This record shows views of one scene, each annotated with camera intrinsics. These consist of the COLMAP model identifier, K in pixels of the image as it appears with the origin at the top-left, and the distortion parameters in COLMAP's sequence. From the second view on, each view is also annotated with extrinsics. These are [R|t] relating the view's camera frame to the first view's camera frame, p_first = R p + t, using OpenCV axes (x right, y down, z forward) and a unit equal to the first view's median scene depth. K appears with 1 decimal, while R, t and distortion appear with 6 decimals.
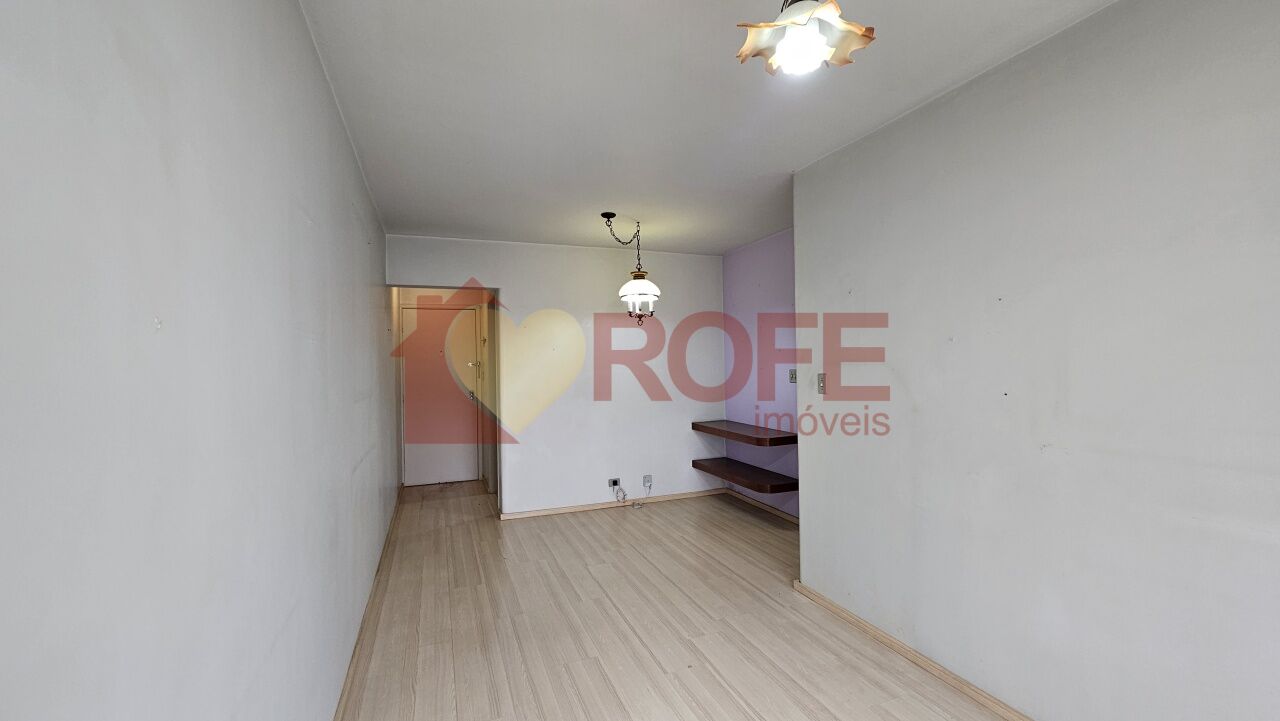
lens RADIAL K [[525.4, 0, 646.1], [0, 525.4, 361.6], [0, 0, 1]] dist [-0.000148, -0.000332]
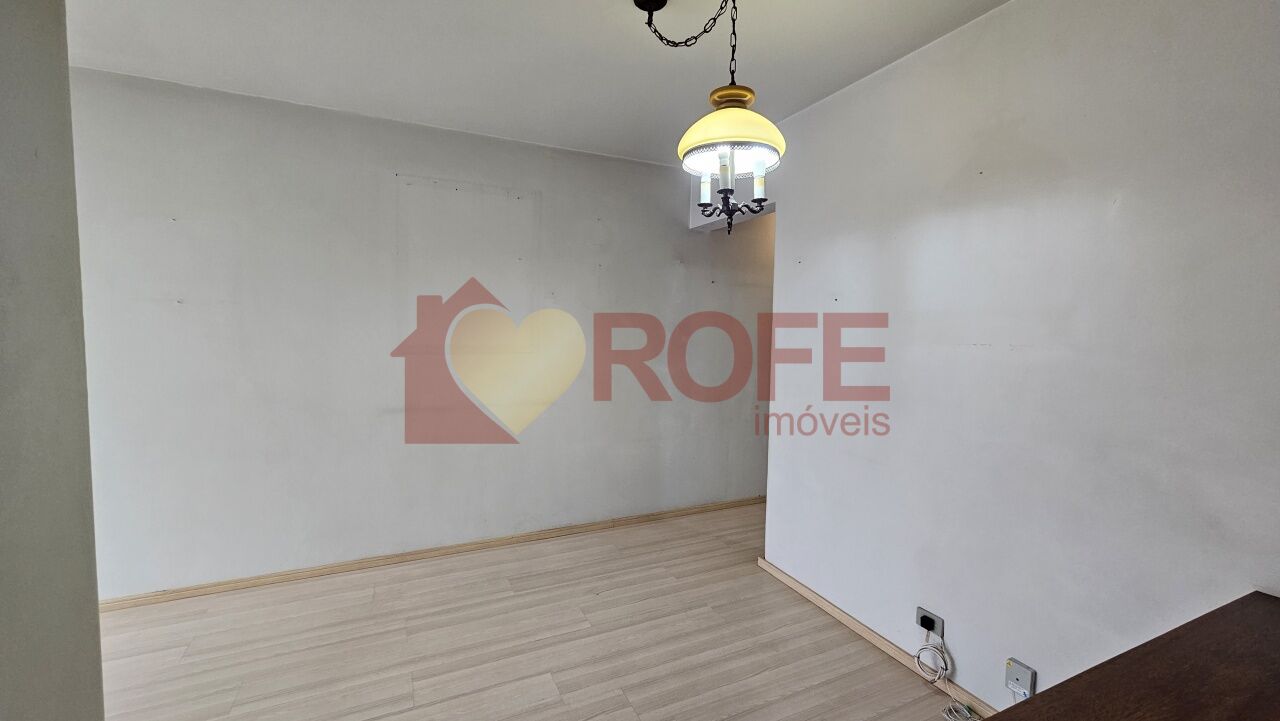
lens RADIAL K [[525.4, 0, 646.1], [0, 525.4, 361.6], [0, 0, 1]] dist [-0.000148, -0.000332]
pose [[0.057519, 0.086355, -0.994603, 0.409373], [-0.003222, 0.996263, 0.086313, -0.007233], [0.998339, -0.001760, 0.057583, 0.980938]]
